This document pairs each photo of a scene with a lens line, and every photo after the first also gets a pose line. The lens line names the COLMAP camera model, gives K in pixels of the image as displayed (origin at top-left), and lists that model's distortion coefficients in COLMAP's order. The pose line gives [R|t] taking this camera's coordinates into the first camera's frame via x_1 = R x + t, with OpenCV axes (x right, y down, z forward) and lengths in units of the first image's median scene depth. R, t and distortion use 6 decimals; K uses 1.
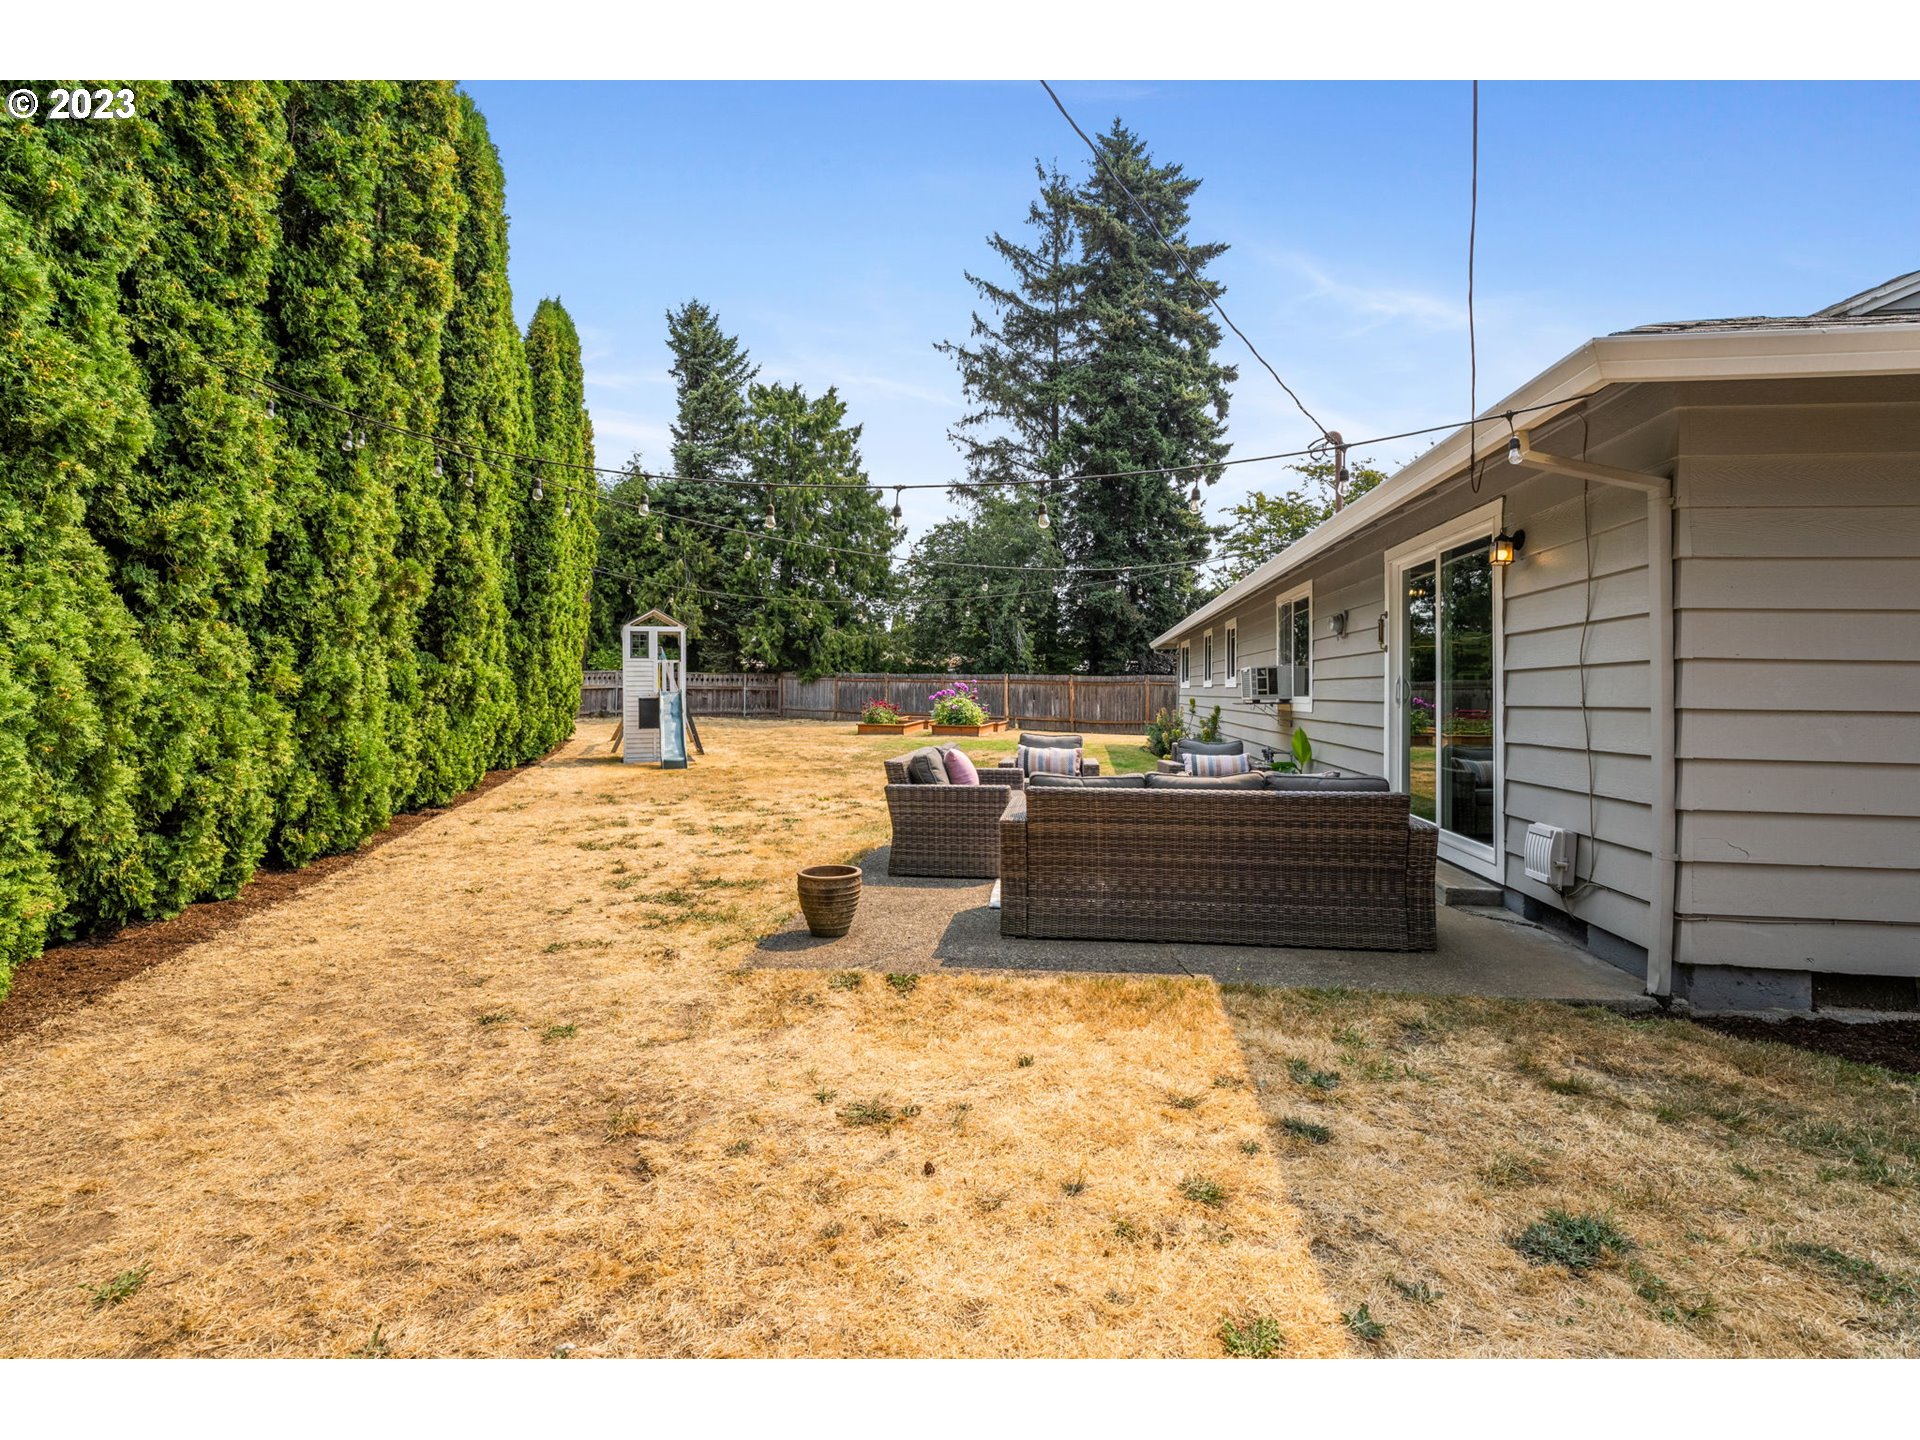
lens RADIAL K [[875.1, 0, 958.9], [0, 875.1, 662.9], [0, 0, 1]] dist [-0.034941, 0.012287]
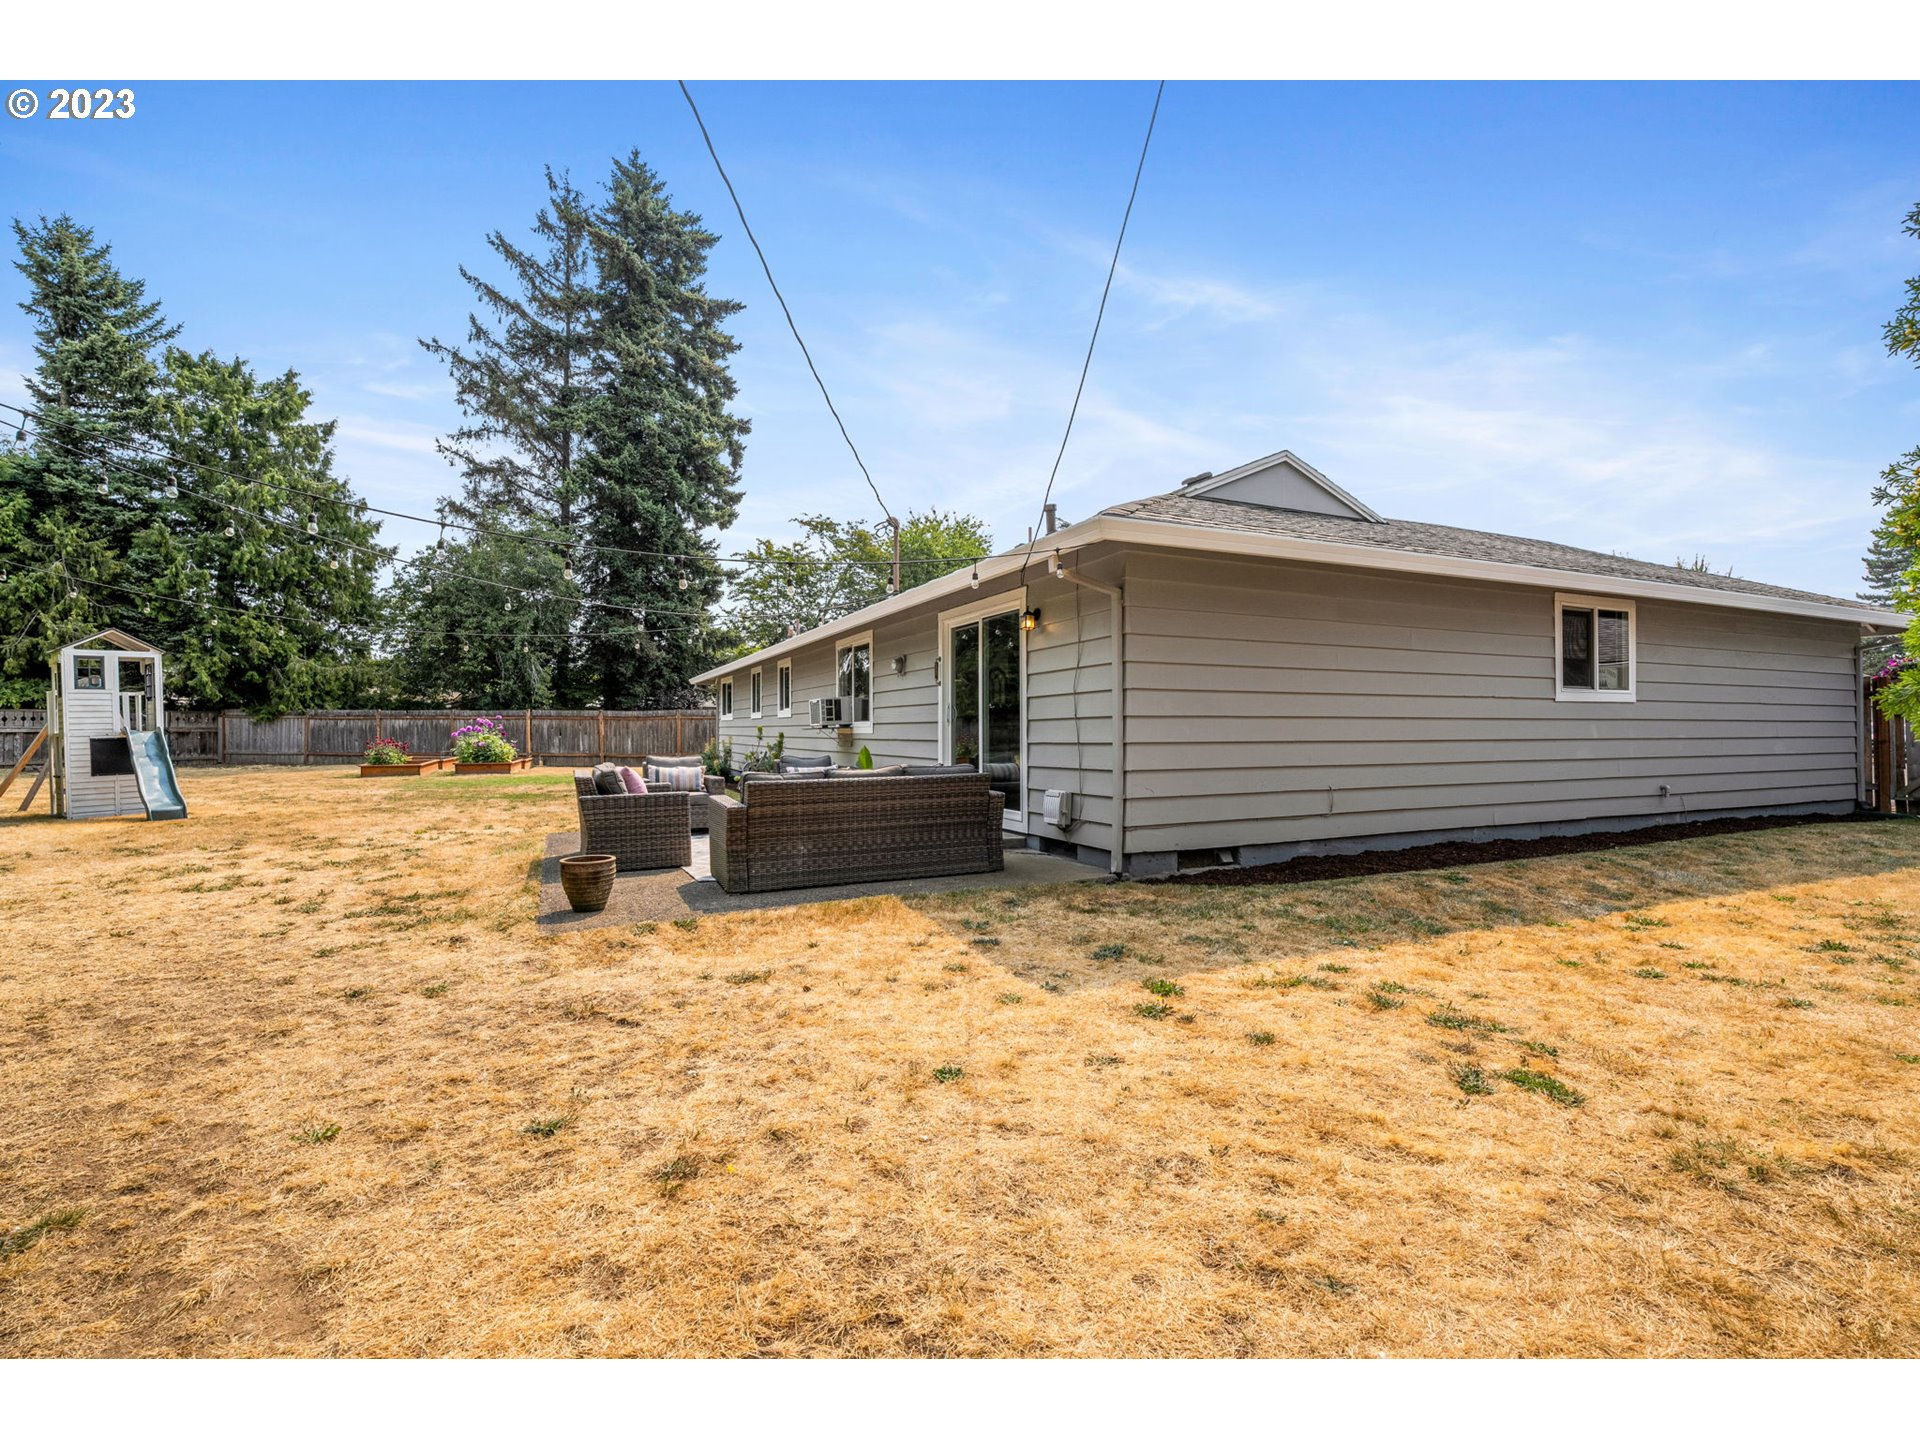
lens RADIAL K [[875.1, 0, 942.9], [0, 875.1, 720.7], [0, 0, 1]] dist [-0.034941, 0.012287]
pose [[0.848690, -0.011317, 0.528770, -0.059813], [-0.000527, 0.999752, 0.022243, 0.002888], [-0.528891, -0.019156, 0.848474, -0.047069]]
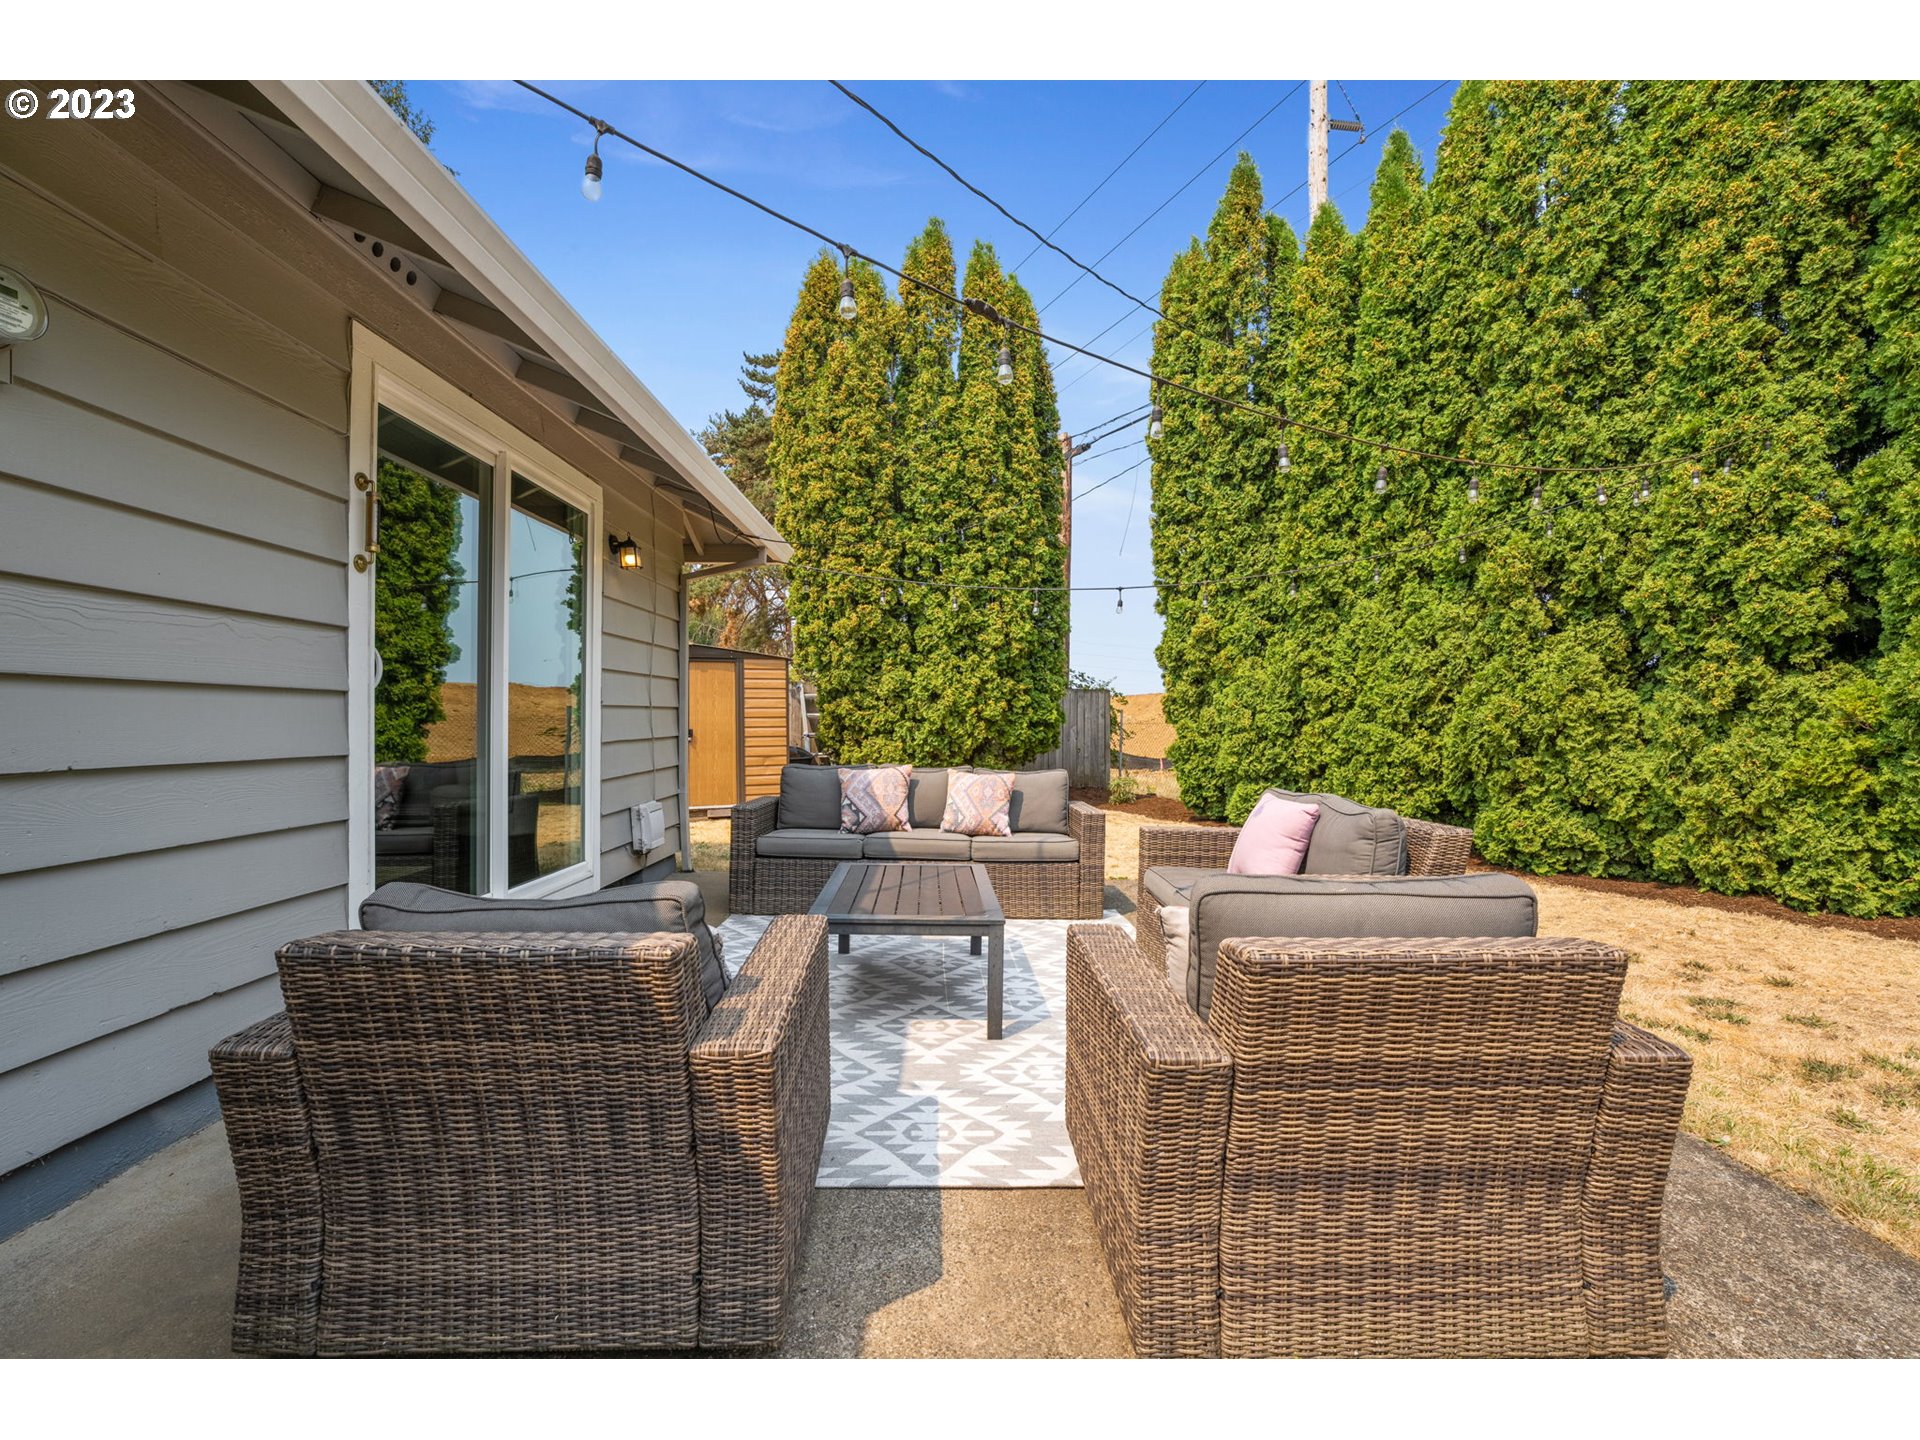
lens RADIAL K [[875.1, 0, 952.9], [0, 875.1, 716.1], [0, 0, 1]] dist [-0.034941, 0.012287]
pose [[-0.991088, -0.019149, -0.131825, 0.065074], [-0.014127, 0.999142, -0.038925, 0.016650], [0.132458, -0.036716, -0.990508, 0.355773]]
